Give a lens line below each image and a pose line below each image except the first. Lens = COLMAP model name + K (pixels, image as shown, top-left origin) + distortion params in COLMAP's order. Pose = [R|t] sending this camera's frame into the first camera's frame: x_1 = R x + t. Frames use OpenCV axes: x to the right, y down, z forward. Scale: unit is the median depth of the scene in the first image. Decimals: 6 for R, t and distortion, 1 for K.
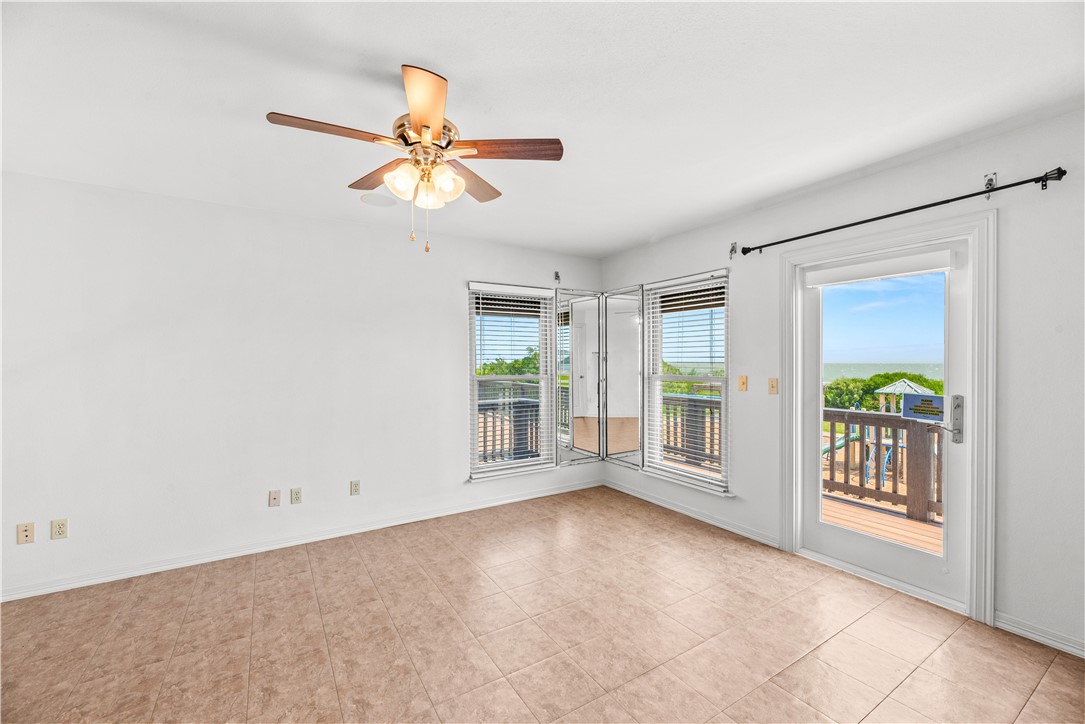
lens RADIAL K [[441.9, 0, 543.5], [0, 441.9, 358.3], [0, 0, 1]] dist [0.000110, -0.000160]
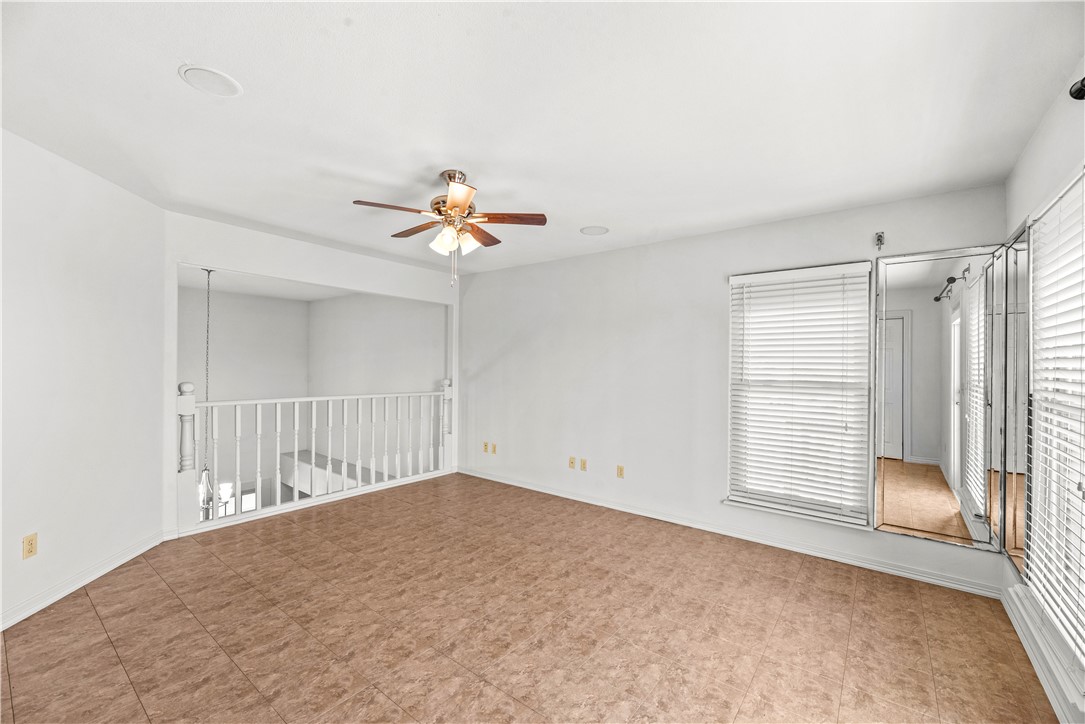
lens RADIAL K [[441.9, 0, 546.6], [0, 441.9, 361.5], [0, 0, 1]] dist [0.000110, -0.000160]
pose [[0.354688, 0.002347, -0.934982, 0.645126], [-0.011119, 0.999937, -0.001708, 0.003050], [0.934919, 0.011002, 0.354692, 0.418240]]
